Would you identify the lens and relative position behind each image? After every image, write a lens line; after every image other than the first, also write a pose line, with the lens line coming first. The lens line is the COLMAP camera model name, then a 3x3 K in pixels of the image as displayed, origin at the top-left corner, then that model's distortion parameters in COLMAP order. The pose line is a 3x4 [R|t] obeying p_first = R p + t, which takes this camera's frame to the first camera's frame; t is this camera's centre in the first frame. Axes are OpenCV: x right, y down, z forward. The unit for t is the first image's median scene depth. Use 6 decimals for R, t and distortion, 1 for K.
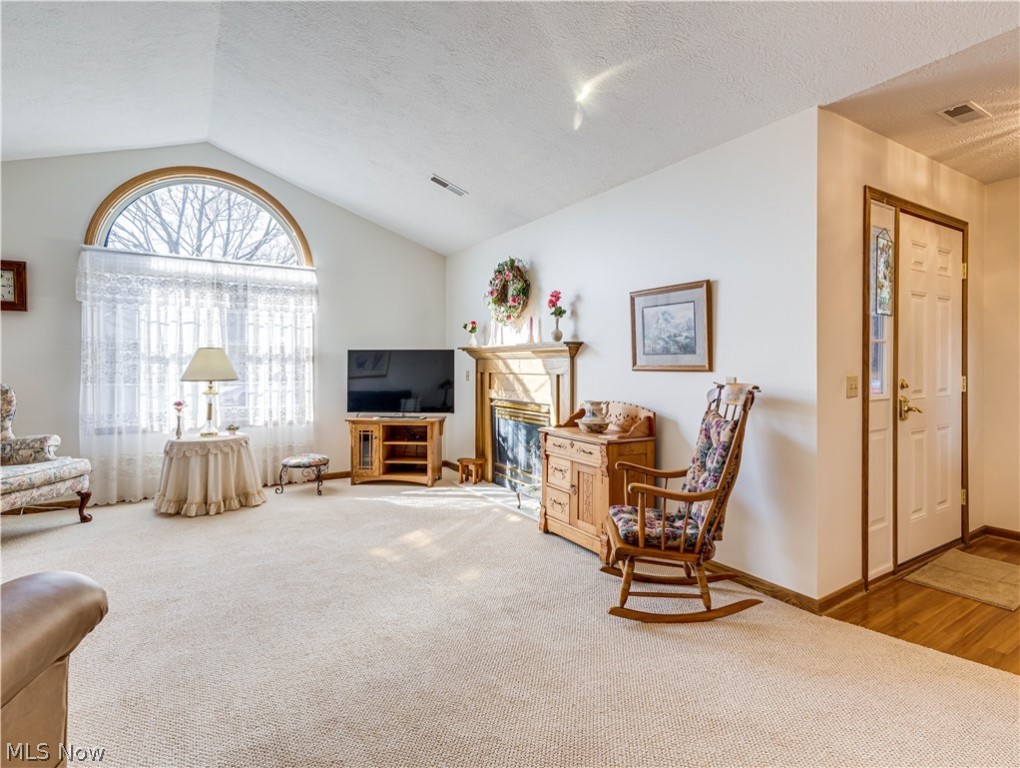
lens RADIAL K [[521.2, 0, 528.7], [0, 521.2, 365.8], [0, 0, 1]] dist [0.004206, 0.000575]
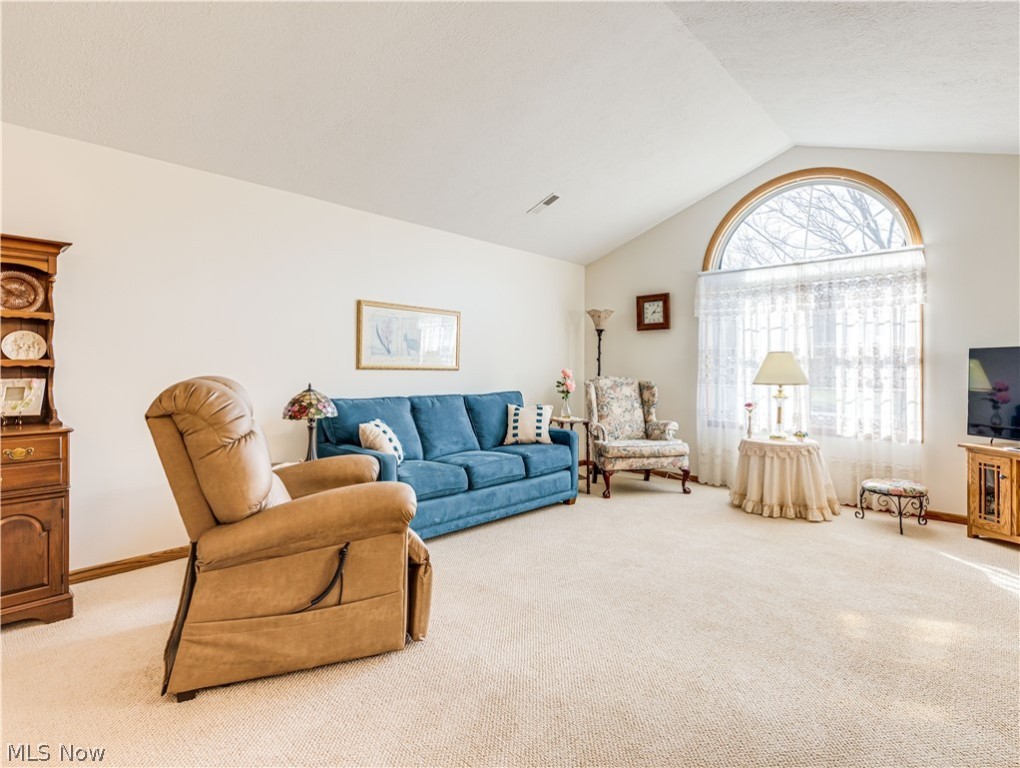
lens RADIAL K [[521.2, 0, 491.3], [0, 521.2, 364.9], [0, 0, 1]] dist [0.004206, 0.000575]
pose [[0.239644, -0.002701, -0.970857, 0.224611], [-0.001542, 0.999994, -0.003163, -0.005111], [0.970860, 0.002255, 0.239638, 0.209479]]
